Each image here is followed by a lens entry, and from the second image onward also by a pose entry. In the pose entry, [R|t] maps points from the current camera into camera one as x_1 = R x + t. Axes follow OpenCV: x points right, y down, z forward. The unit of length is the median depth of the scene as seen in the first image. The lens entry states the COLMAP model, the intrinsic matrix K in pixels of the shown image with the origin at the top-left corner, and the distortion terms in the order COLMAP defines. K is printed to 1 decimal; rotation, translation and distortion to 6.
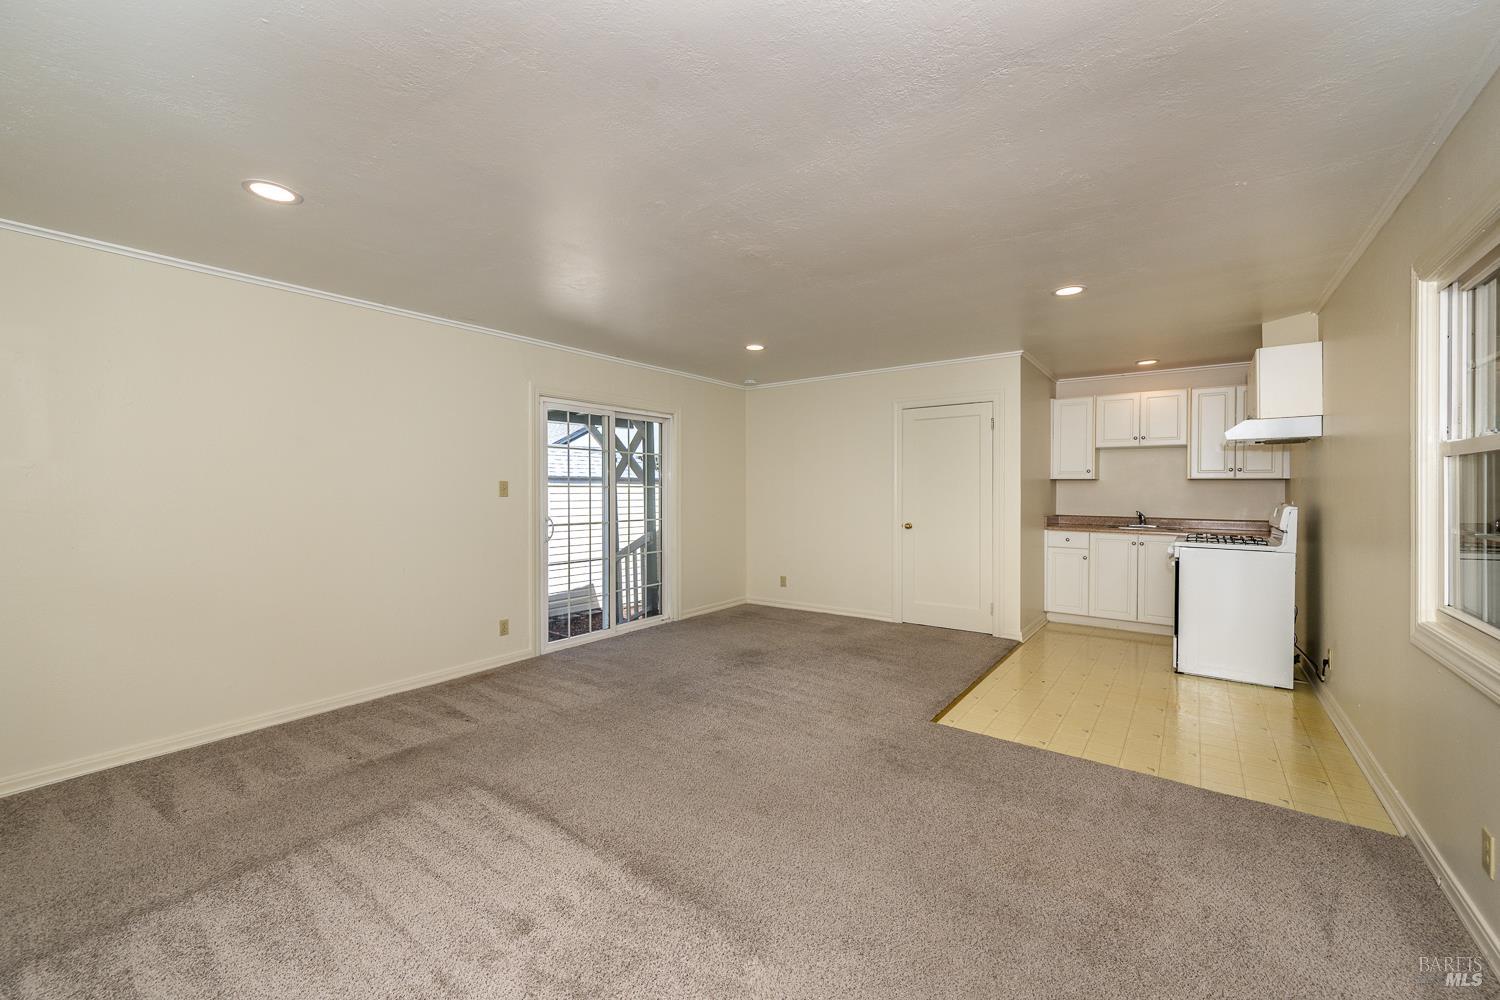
lens RADIAL K [[588.5, 0, 748.2], [0, 588.5, 492.3], [0, 0, 1]] dist [0.000026, -0.000035]
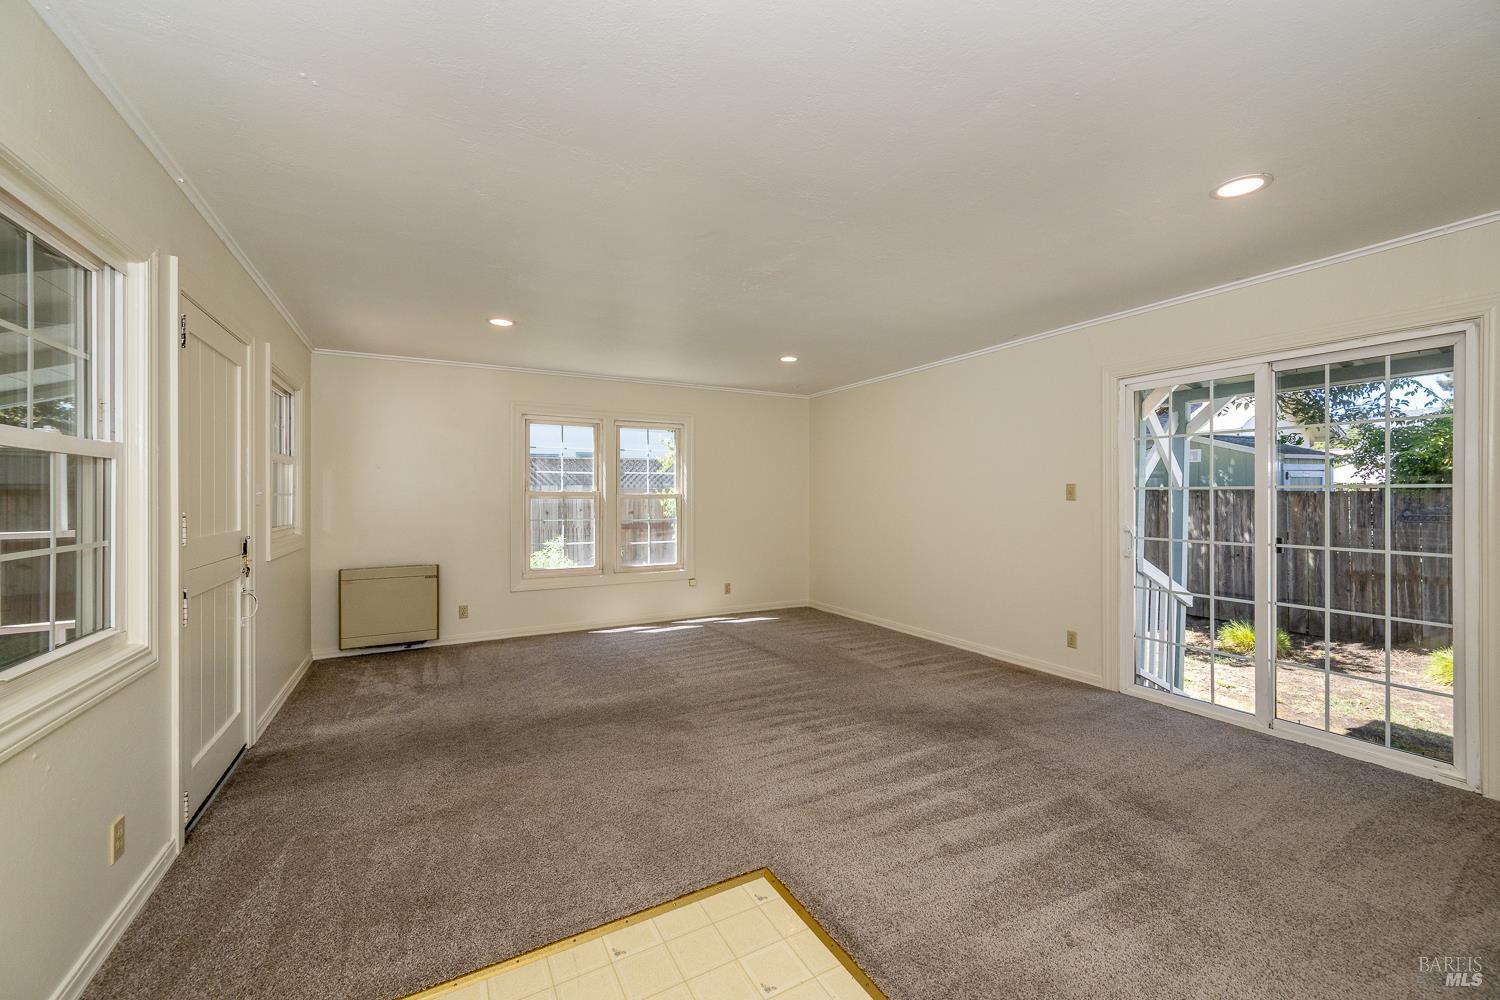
lens RADIAL K [[588.5, 0, 748.2], [0, 588.5, 492.3], [0, 0, 1]] dist [0.000026, -0.000035]
pose [[-0.413580, -0.000464, -0.910467, 0.630135], [-0.000136, 1.000000, -0.000448, -0.004958], [0.910468, -0.000062, -0.413580, 0.884047]]
